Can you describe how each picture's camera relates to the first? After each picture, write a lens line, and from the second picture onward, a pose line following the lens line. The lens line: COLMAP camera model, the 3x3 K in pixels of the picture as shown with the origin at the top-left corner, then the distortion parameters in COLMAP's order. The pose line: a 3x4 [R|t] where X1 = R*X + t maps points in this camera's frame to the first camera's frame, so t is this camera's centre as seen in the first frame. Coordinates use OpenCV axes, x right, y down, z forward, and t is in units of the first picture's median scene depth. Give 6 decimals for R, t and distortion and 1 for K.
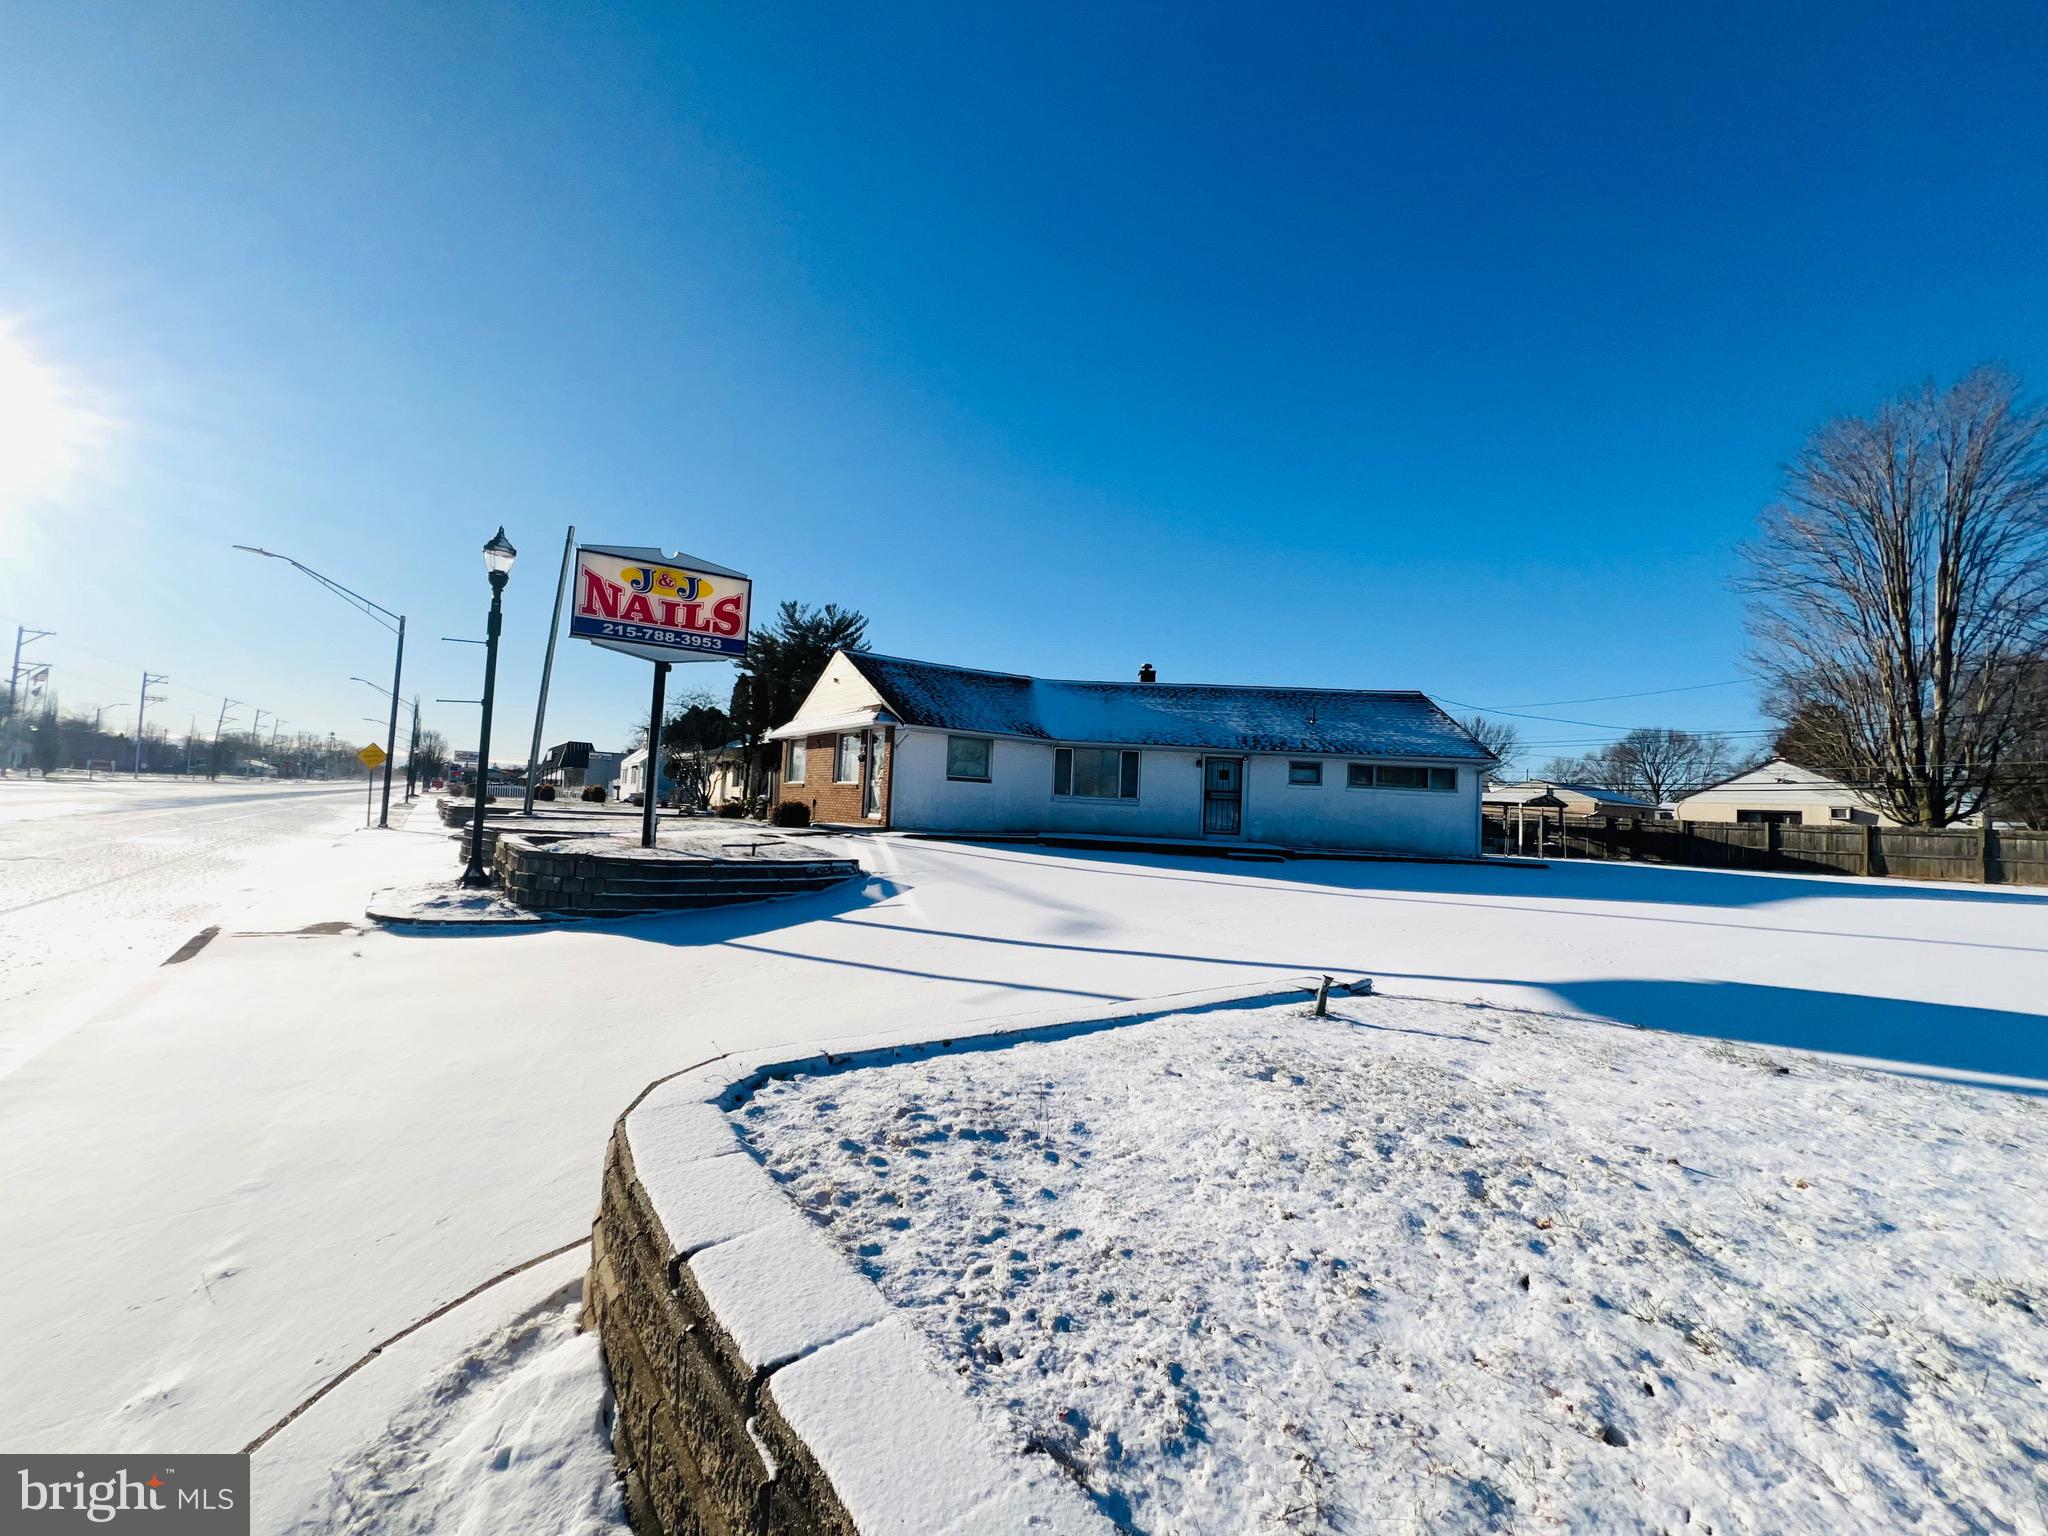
lens RADIAL K [[819.8, 0, 1025.1], [0, 819.8, 762.5], [0, 0, 1]] dist [-0.000529, -0.000130]
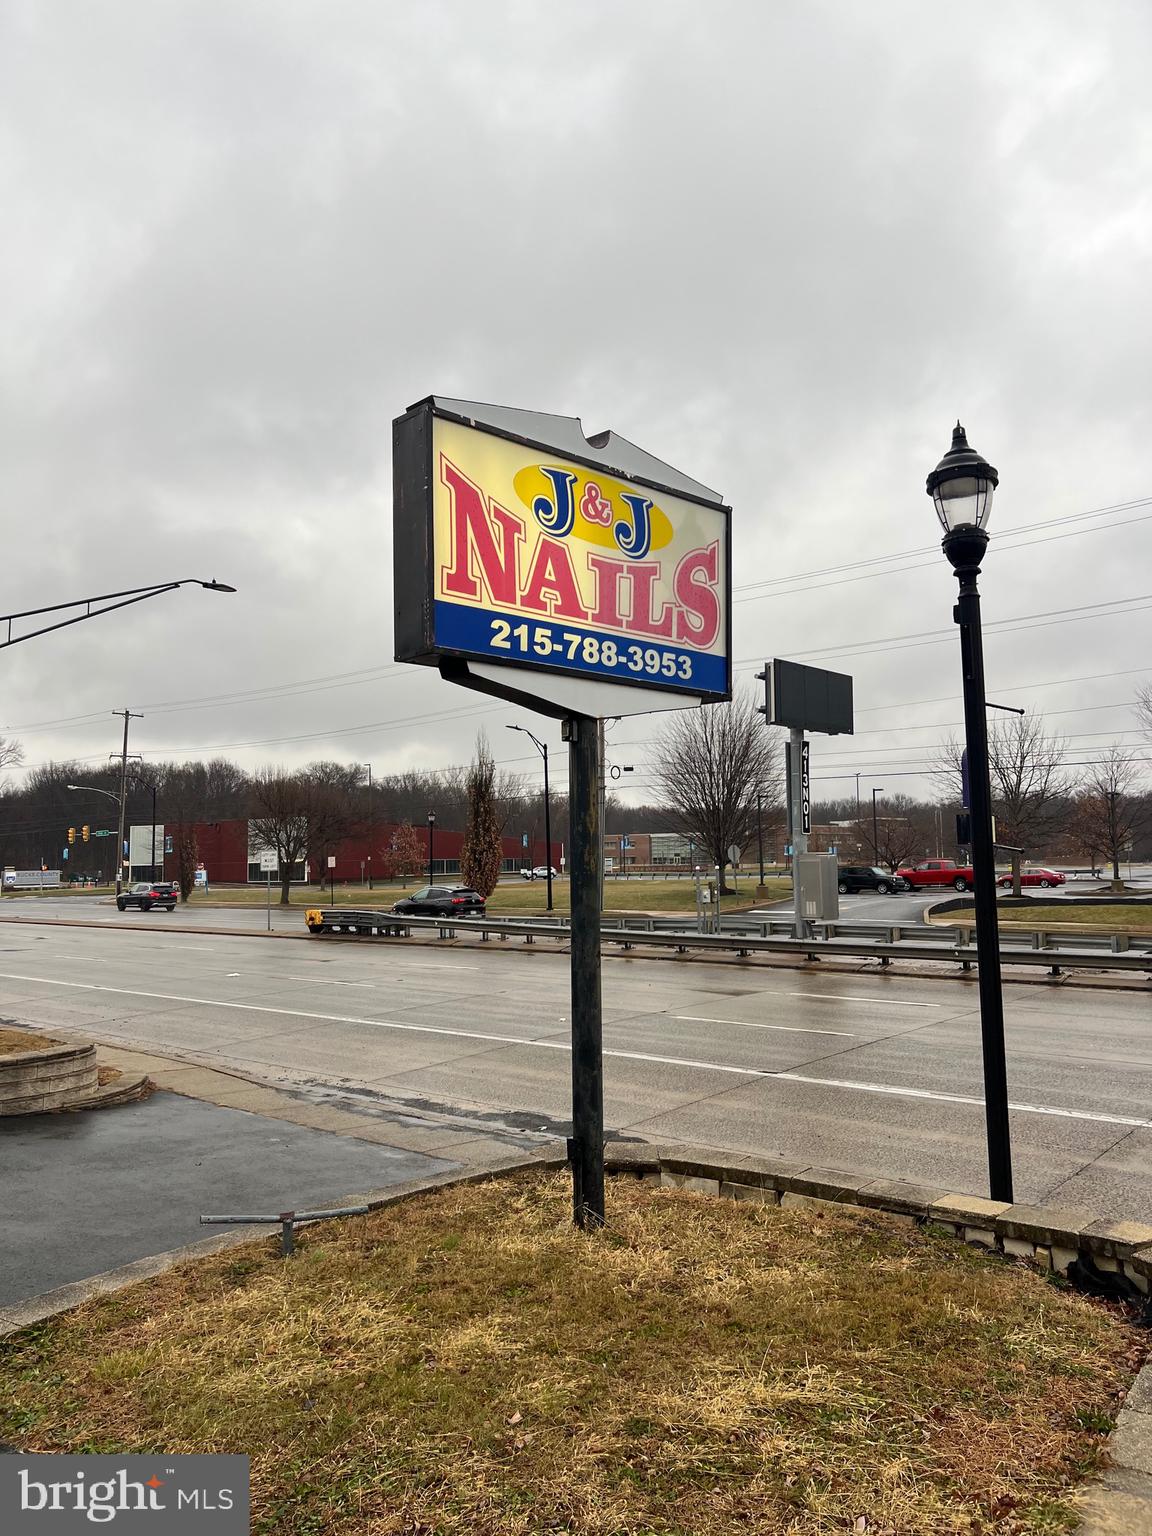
lens RADIAL K [[1157.3, 0, 586.9], [0, 1157.3, 773.6], [0, 0, 1]] dist [0.056037, -0.056497]
pose [[0.974677, -0.025915, 0.222111, -0.575137], [0.027532, 0.999612, -0.004188, -0.097187], [-0.221916, 0.010197, 0.975012, 0.488228]]
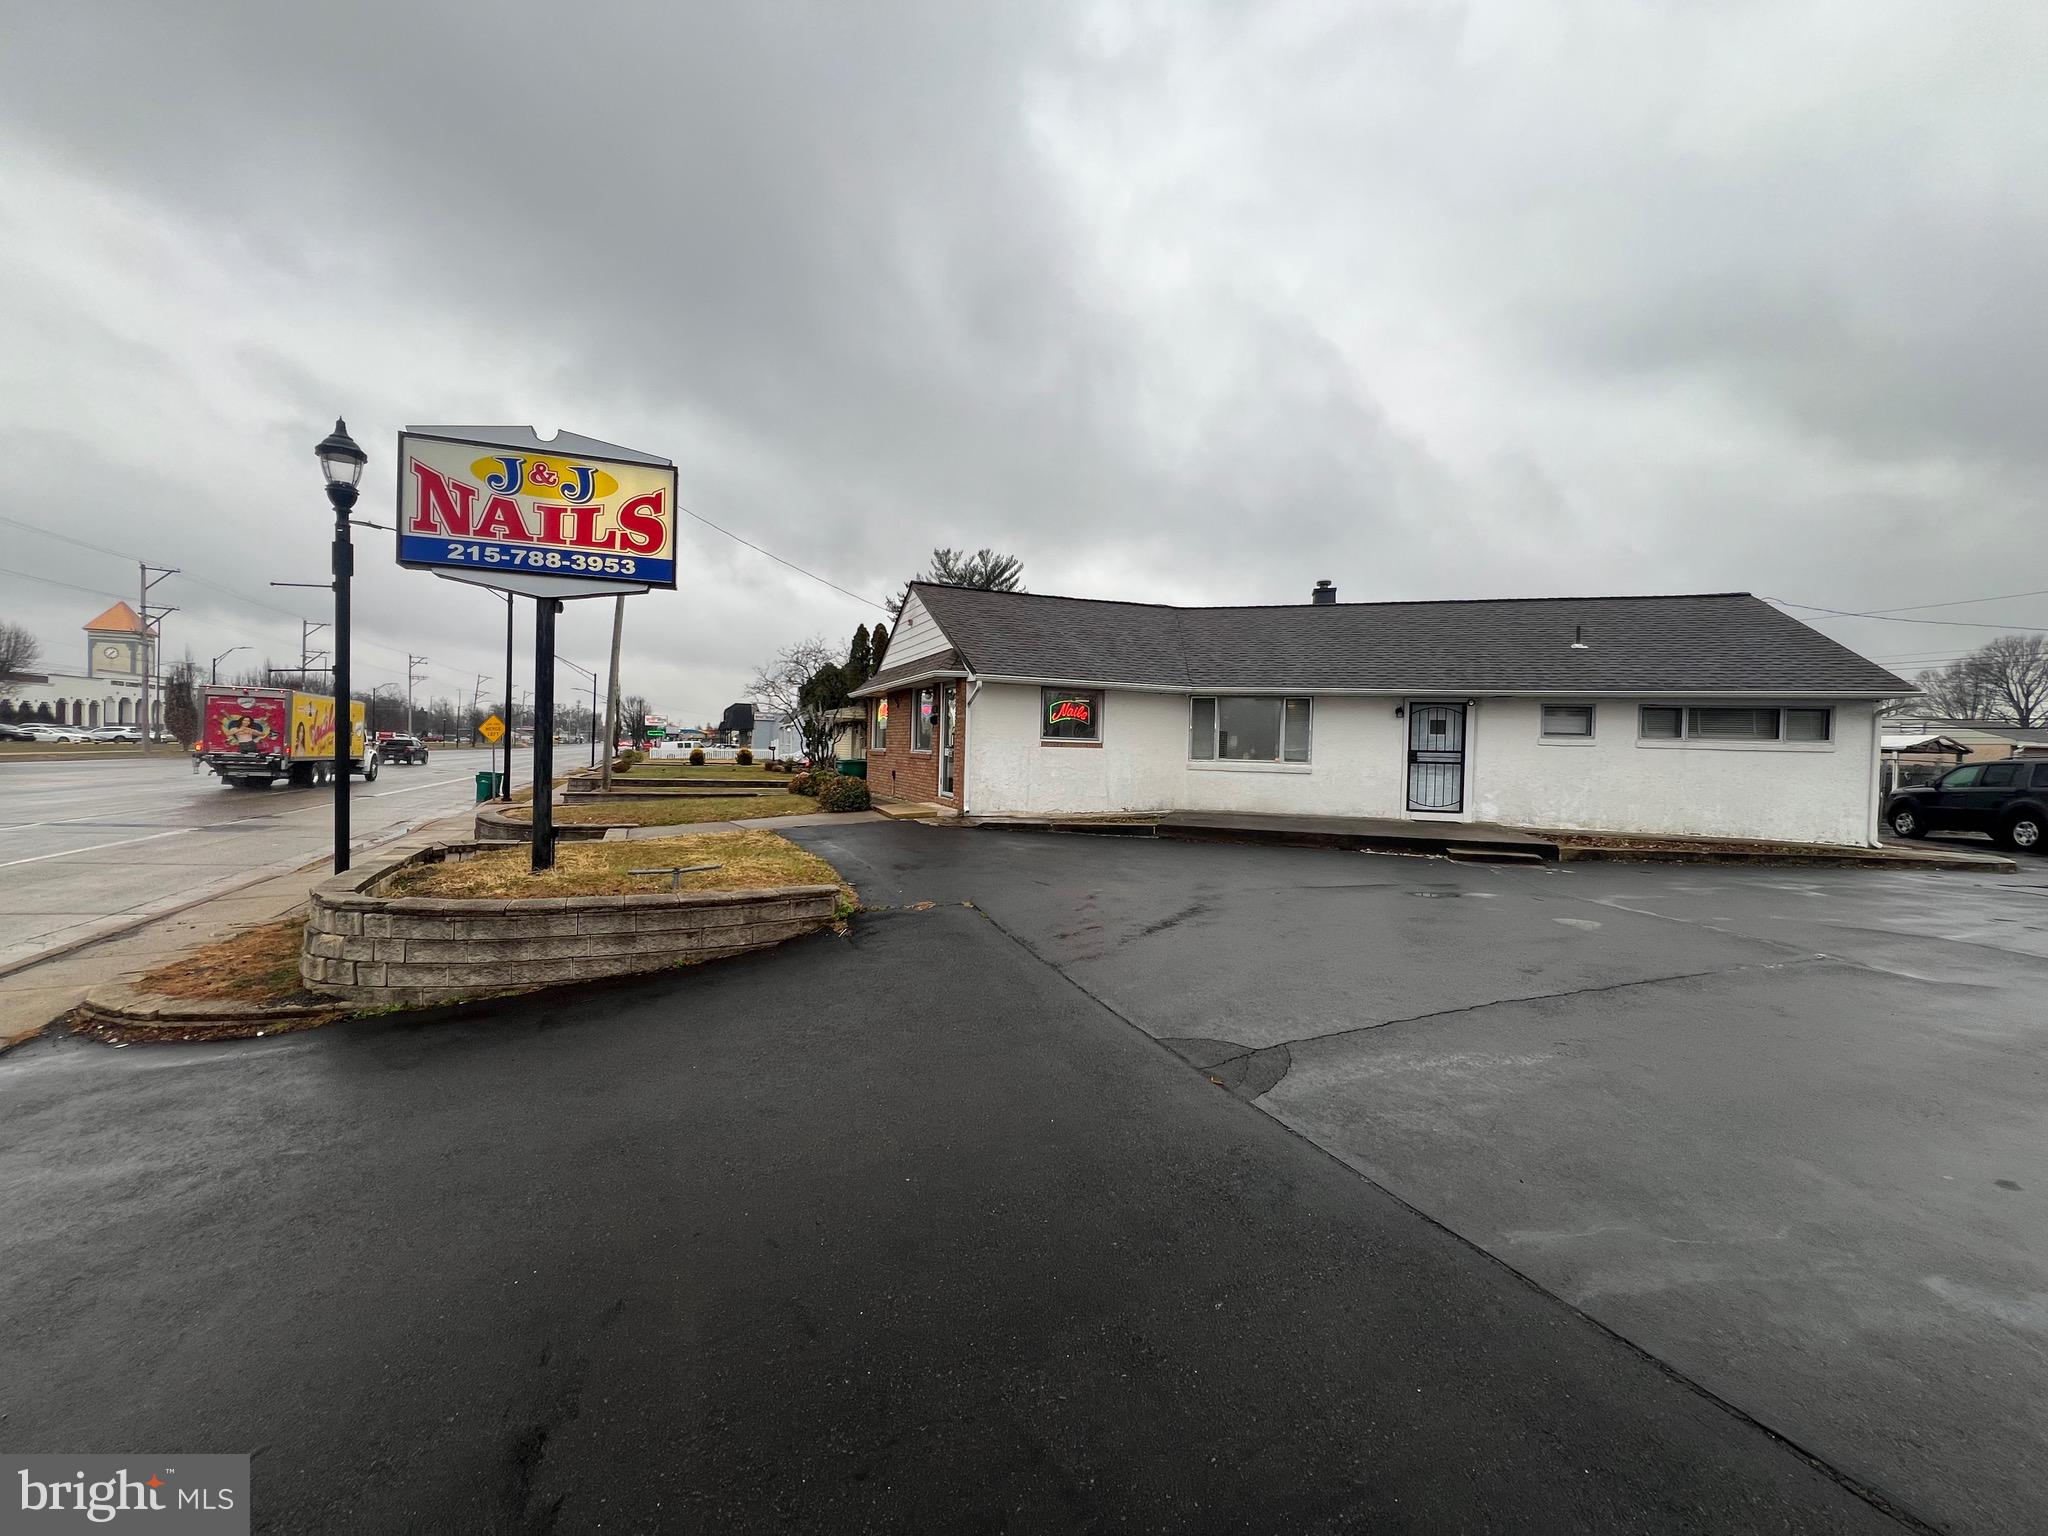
lens RADIAL K [[820.4, 0, 1023.0], [0, 820.4, 761.0], [0, 0, 1]] dist [0.000032, -0.001111]
pose [[0.976262, -0.018643, -0.215787, 0.083733], [0.032352, 0.997663, 0.060175, -0.017470], [0.214161, -0.065728, 0.974584, 0.426817]]
